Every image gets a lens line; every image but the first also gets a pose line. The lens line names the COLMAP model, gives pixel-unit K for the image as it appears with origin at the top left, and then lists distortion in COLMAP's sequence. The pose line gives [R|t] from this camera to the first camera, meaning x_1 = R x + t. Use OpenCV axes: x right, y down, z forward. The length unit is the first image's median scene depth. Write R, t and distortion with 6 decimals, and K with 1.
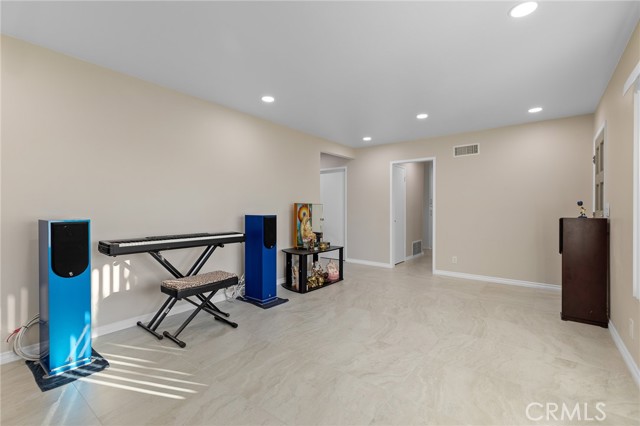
lens RADIAL K [[289.4, 0, 318.3], [0, 289.4, 210.8], [0, 0, 1]] dist [0.005072, 0.000001]
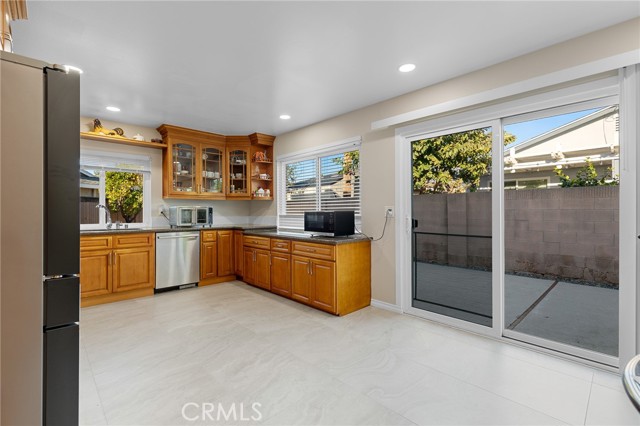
lens RADIAL K [[289.4, 0, 319.7], [0, 289.4, 212.6], [0, 0, 1]] dist [0.005072, 0.000001]
pose [[0.989666, -0.002844, -0.143360, 0.592273], [0.002637, 0.999995, -0.001630, -0.003175], [0.143364, 0.001235, 0.989669, 0.416062]]
